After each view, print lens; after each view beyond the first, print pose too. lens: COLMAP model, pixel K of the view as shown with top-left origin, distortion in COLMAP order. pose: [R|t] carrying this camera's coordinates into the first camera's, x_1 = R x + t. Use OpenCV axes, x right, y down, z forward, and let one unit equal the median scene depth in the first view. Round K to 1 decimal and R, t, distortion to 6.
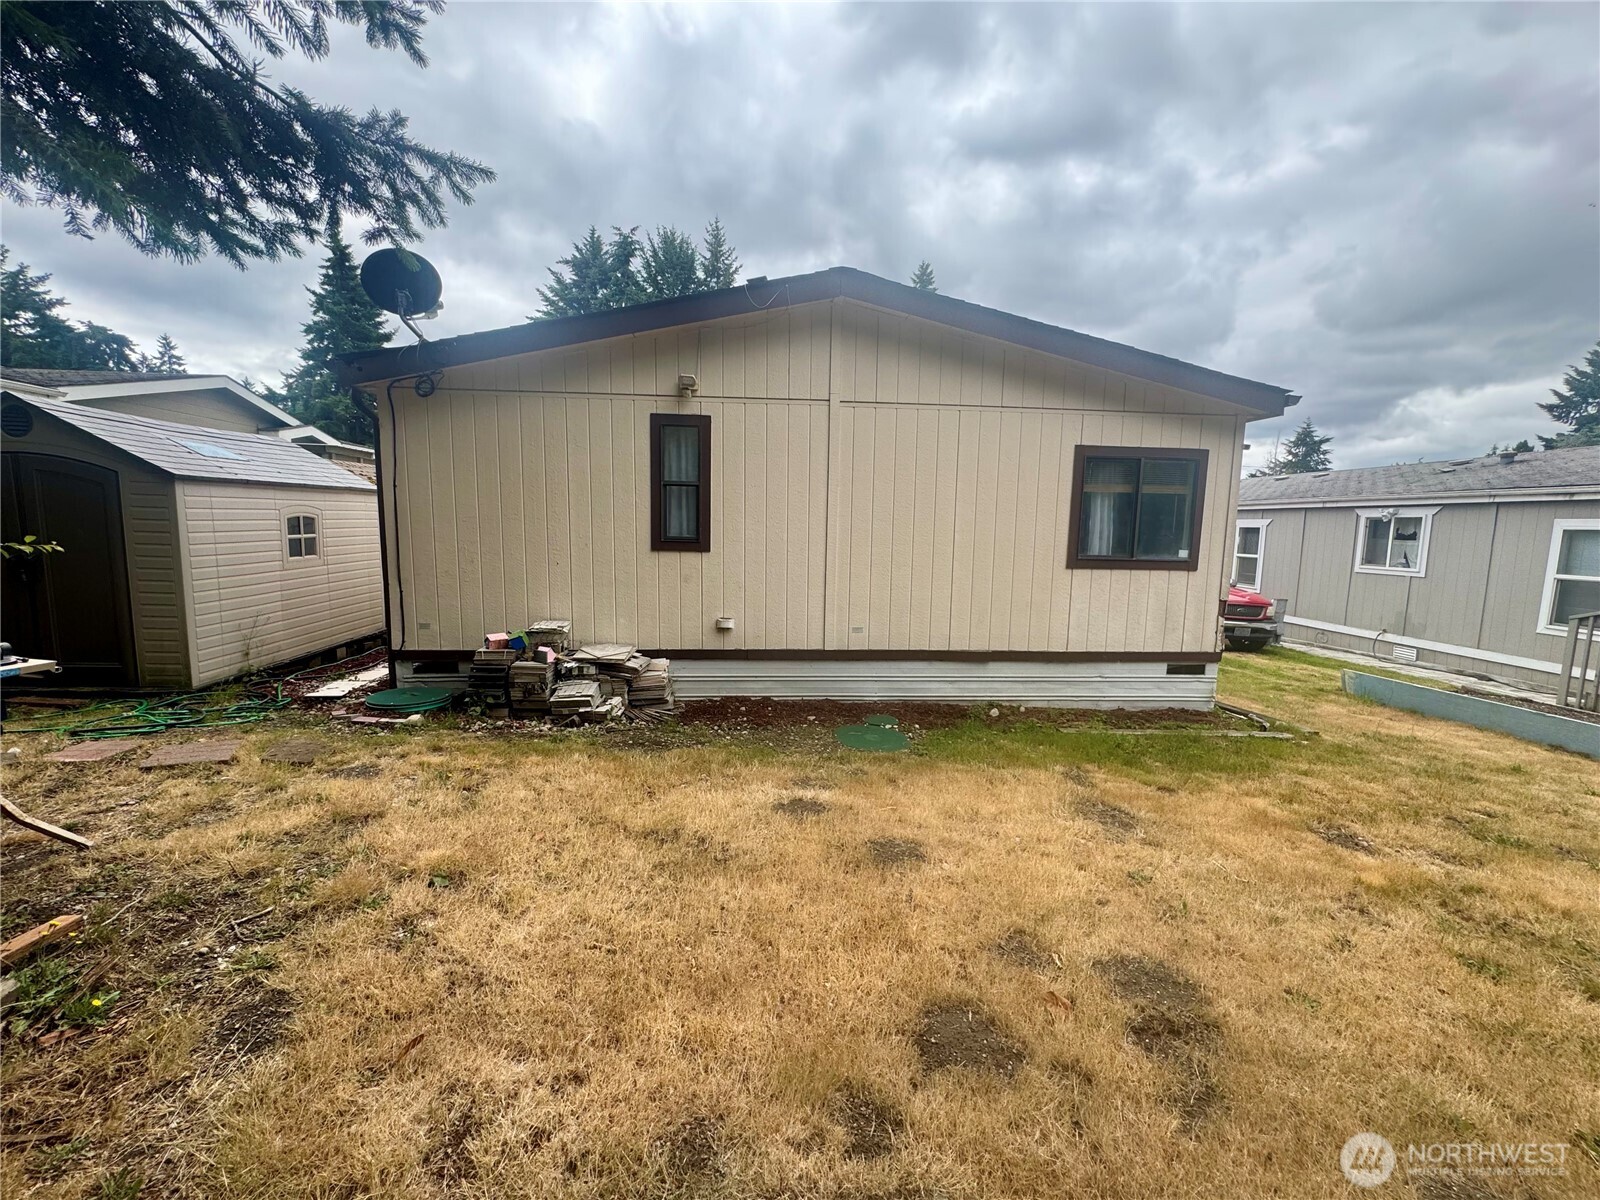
lens RADIAL K [[640.8, 0, 797.3], [0, 640.8, 600.5], [0, 0, 1]] dist [-0.002264, -0.000151]
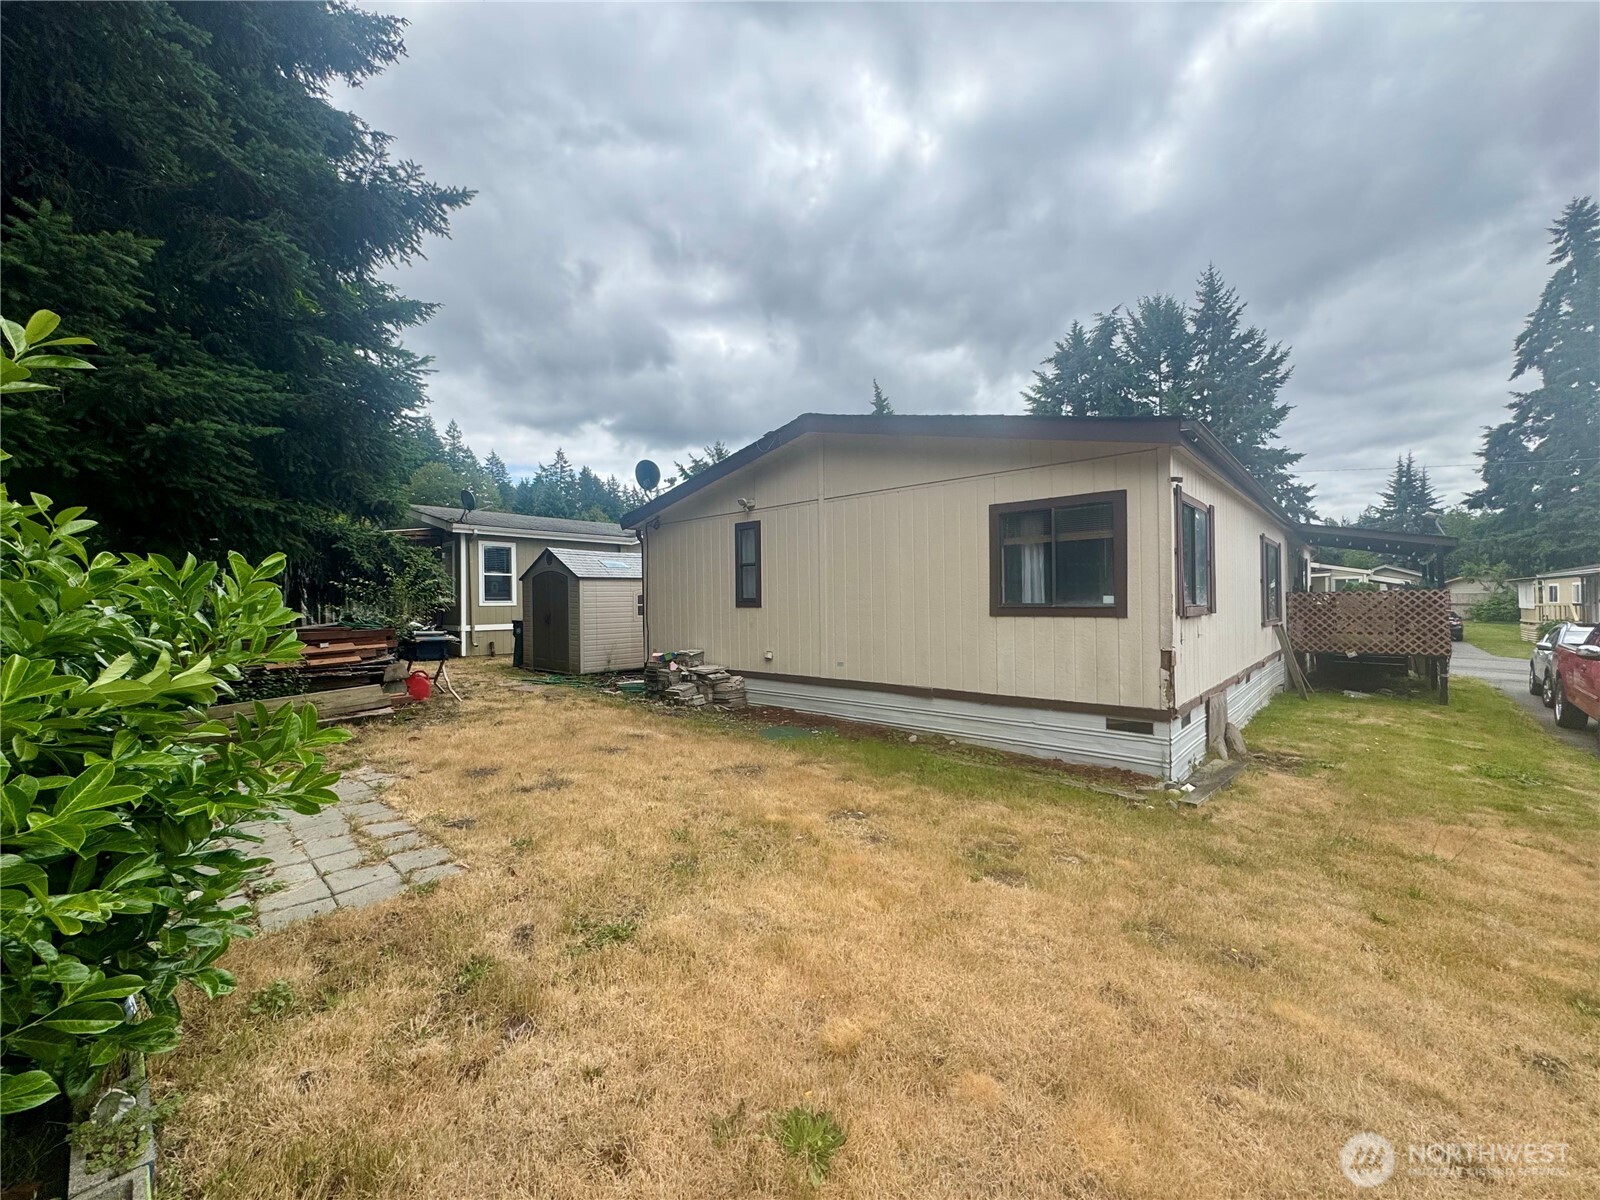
lens RADIAL K [[640.8, 0, 795.5], [0, 640.8, 598.0], [0, 0, 1]] dist [-0.002264, -0.000151]
pose [[0.684639, -0.032563, -0.728154, 0.981046], [-0.061423, 0.992871, -0.102153, 0.050325], [0.726289, 0.114664, 0.677758, 0.018227]]
